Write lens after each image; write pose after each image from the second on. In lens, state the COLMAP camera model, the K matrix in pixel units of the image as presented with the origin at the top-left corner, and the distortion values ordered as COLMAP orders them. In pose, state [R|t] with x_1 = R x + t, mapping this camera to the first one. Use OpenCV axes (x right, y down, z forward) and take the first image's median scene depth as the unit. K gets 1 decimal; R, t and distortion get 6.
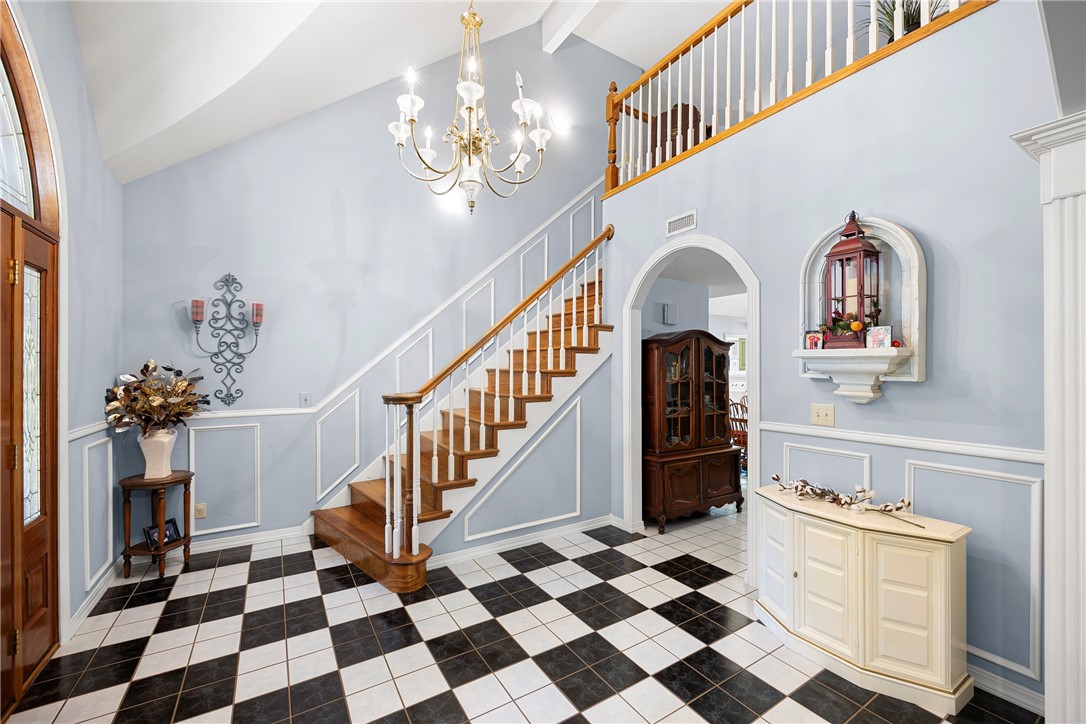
lens RADIAL K [[438.8, 0, 546.2], [0, 438.8, 358.7], [0, 0, 1]] dist [0.001326, 0.000152]
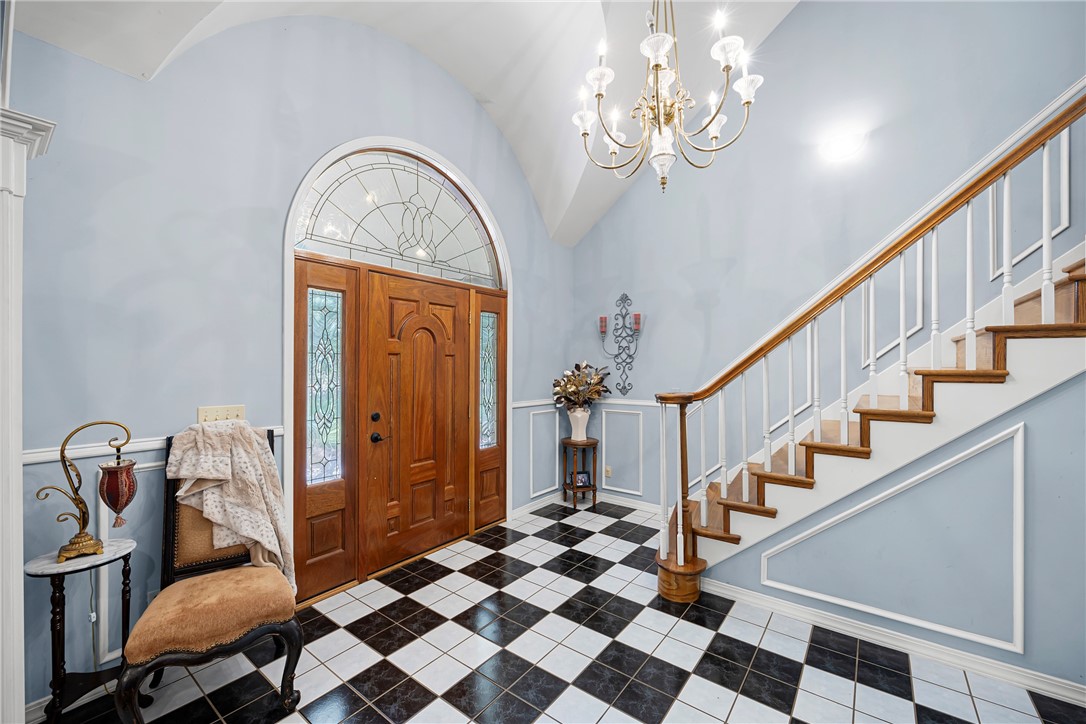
lens RADIAL K [[438.8, 0, 546.2], [0, 438.8, 358.7], [0, 0, 1]] dist [0.001326, 0.000152]
pose [[0.358070, -0.013498, -0.933597, 0.432263], [0.018308, 0.999805, -0.007434, 0.004443], [0.933515, -0.014431, 0.358247, 0.355605]]
